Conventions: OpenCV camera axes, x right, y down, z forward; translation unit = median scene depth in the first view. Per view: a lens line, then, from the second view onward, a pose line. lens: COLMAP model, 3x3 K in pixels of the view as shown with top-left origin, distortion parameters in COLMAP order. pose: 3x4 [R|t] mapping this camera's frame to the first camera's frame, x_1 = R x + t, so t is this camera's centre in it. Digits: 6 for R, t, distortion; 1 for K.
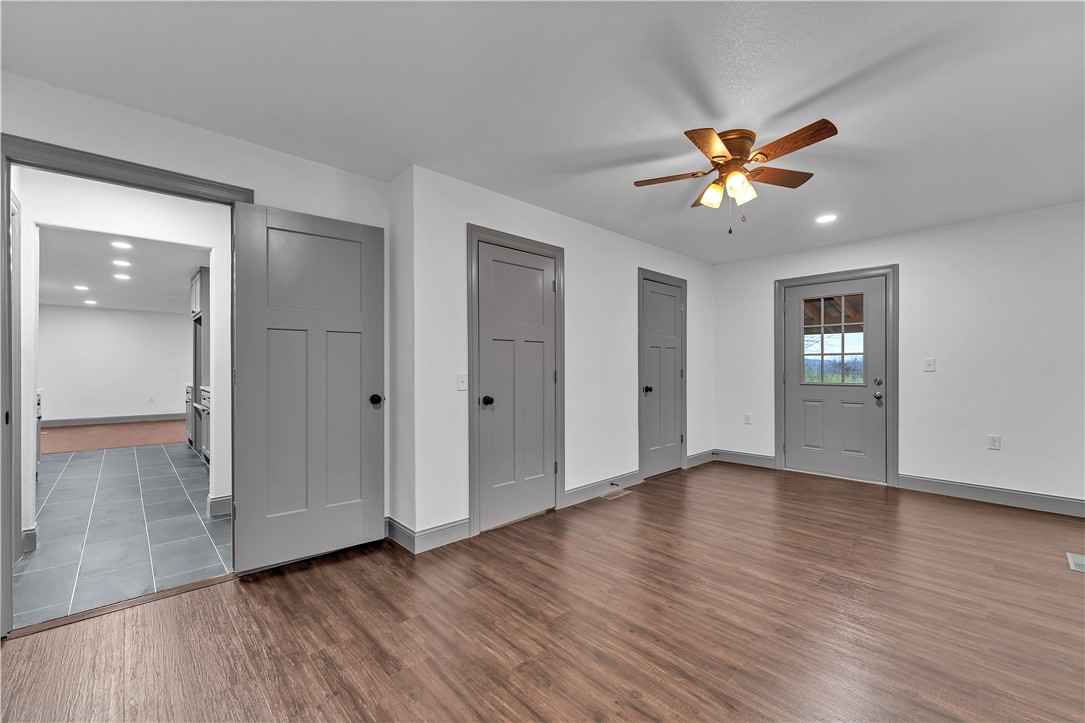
lens RADIAL K [[442.8, 0, 542.4], [0, 442.8, 365.3], [0, 0, 1]] dist [0.003724, 0.000169]
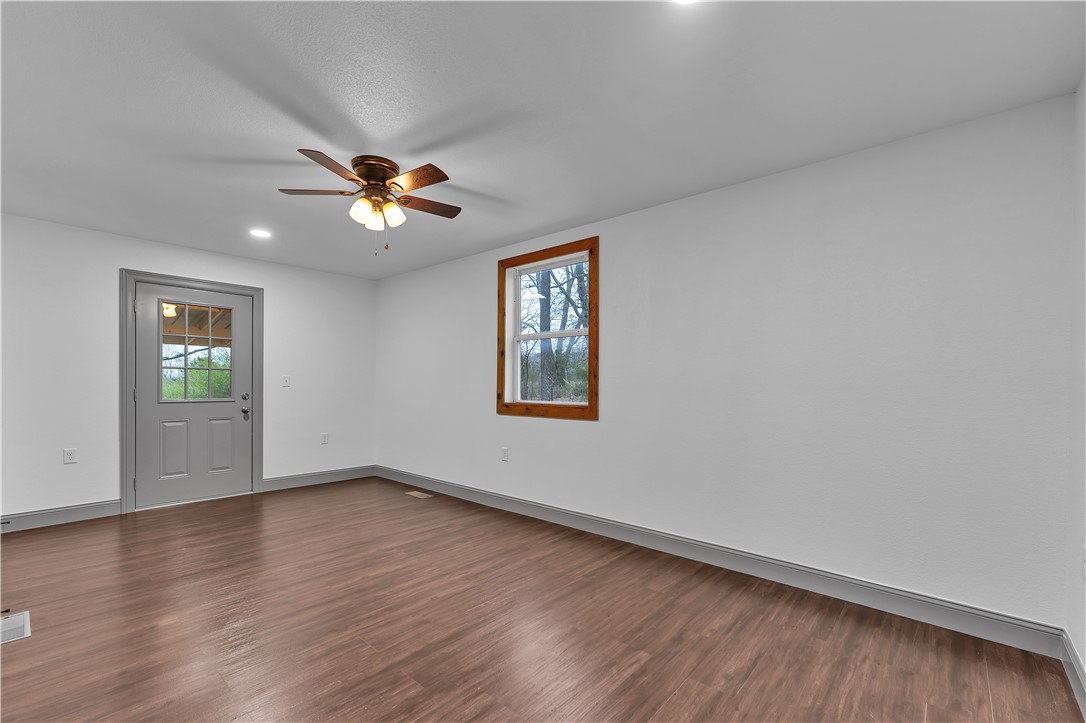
lens RADIAL K [[443.2, 0, 562.6], [0, 443.2, 386.1], [0, 0, 1]] dist [0.003724, 0.000169]
pose [[-0.089684, -0.004656, 0.995959, -0.352834], [-0.011279, 0.999930, 0.003659, 0.000297], [-0.995906, -0.010905, -0.089731, 0.354321]]
